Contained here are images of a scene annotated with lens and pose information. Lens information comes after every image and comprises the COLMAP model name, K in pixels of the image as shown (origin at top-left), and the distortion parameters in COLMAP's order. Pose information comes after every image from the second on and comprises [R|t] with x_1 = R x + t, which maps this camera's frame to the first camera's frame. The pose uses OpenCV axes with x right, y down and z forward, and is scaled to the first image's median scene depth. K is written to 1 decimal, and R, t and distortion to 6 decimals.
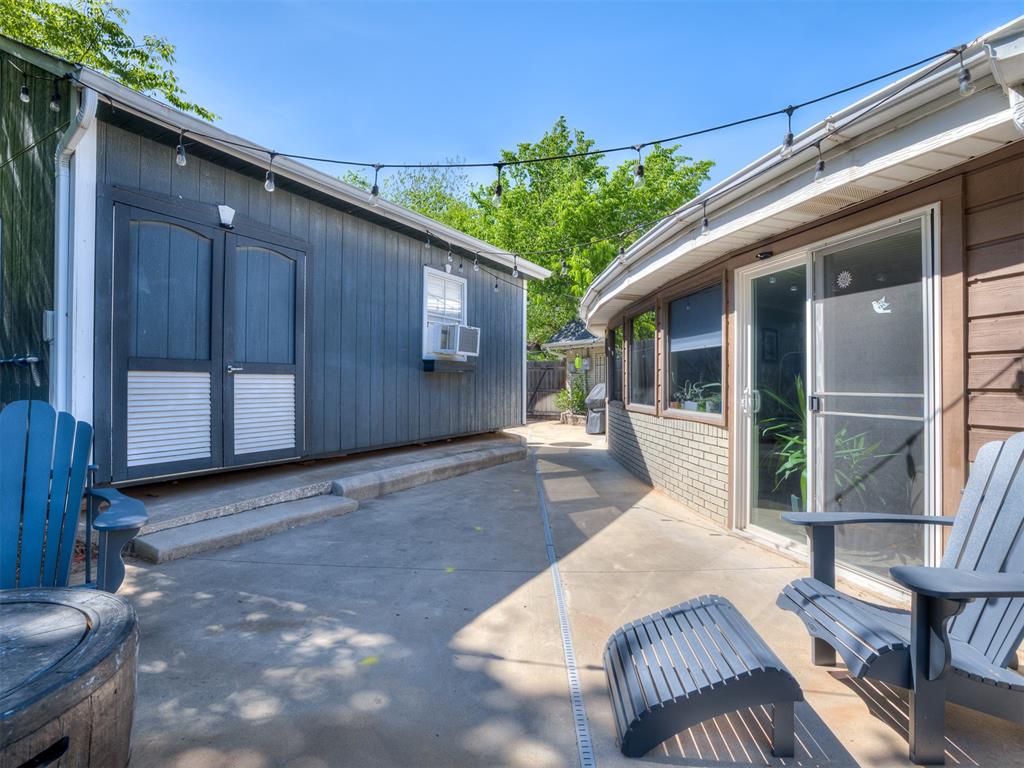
lens RADIAL K [[512.3, 0, 509.7], [0, 512.3, 372.2], [0, 0, 1]] dist [-0.002231, -0.000188]
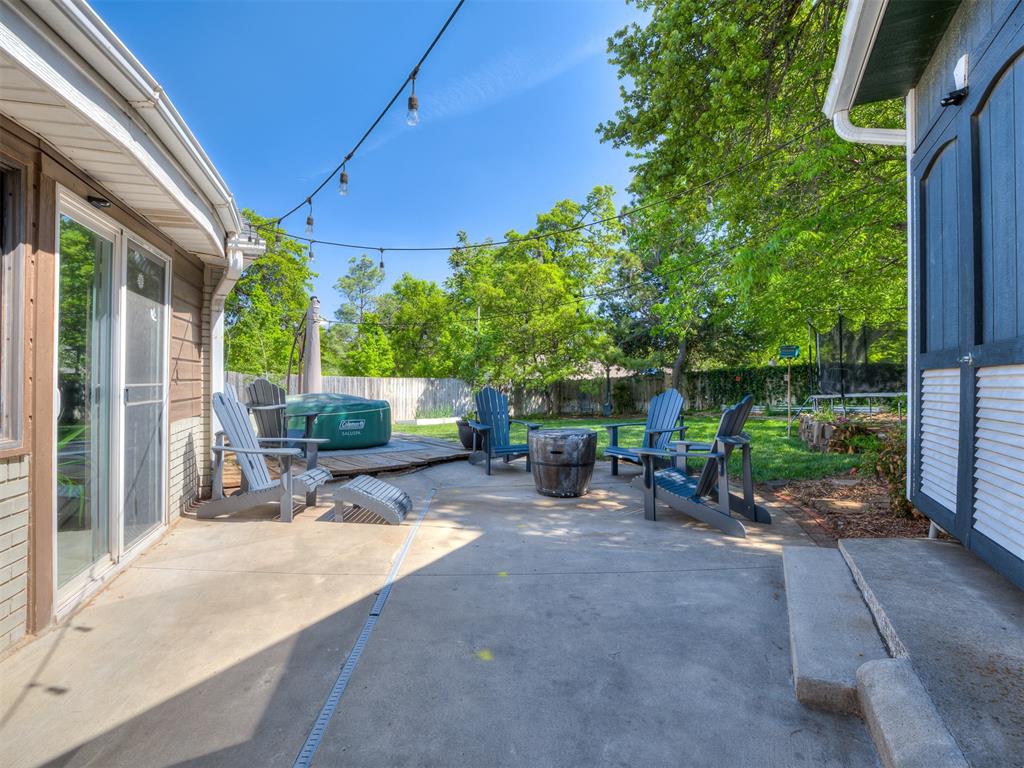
lens RADIAL K [[482.0, 0, 498.5], [0, 482.0, 383.9], [0, 0, 1]] dist [-0.070073, 0.000039]
pose [[-0.998983, -0.014082, -0.042821, -0.073087], [-0.013381, 0.999772, -0.016627, 0.047762], [0.043046, -0.016037, -0.998944, 2.162386]]
